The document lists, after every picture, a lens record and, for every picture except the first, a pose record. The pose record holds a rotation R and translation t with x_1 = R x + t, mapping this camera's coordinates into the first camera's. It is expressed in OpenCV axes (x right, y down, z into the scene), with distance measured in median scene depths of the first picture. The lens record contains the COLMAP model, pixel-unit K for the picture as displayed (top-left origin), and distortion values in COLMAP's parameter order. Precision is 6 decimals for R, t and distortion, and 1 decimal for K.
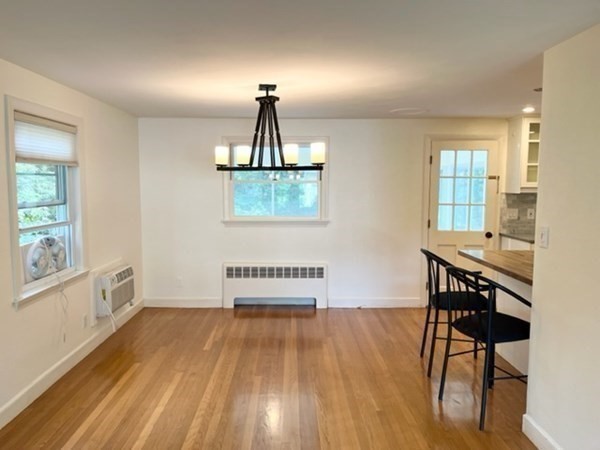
lens RADIAL K [[457.9, 0, 298.2], [0, 457.9, 228.7], [0, 0, 1]] dist [0.059464, -0.025192]
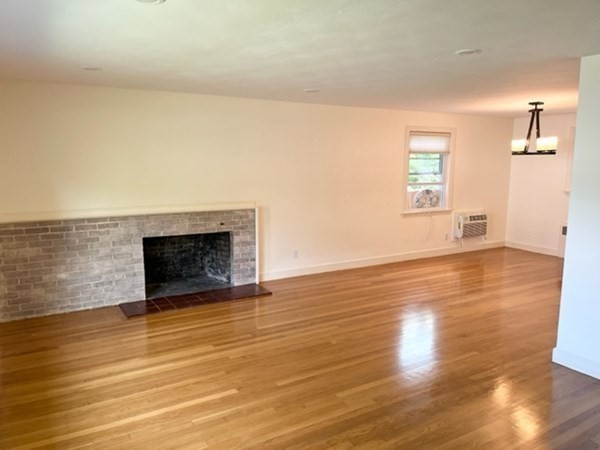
lens RADIAL K [[457.9, 0, 299.2], [0, 457.9, 223.4], [0, 0, 1]] dist [0.059464, -0.025192]
pose [[0.498346, 0.117893, -0.858925, 0.917051], [-0.091741, 0.992320, 0.082975, 0.049929], [0.862111, 0.037448, 0.505334, -0.499106]]
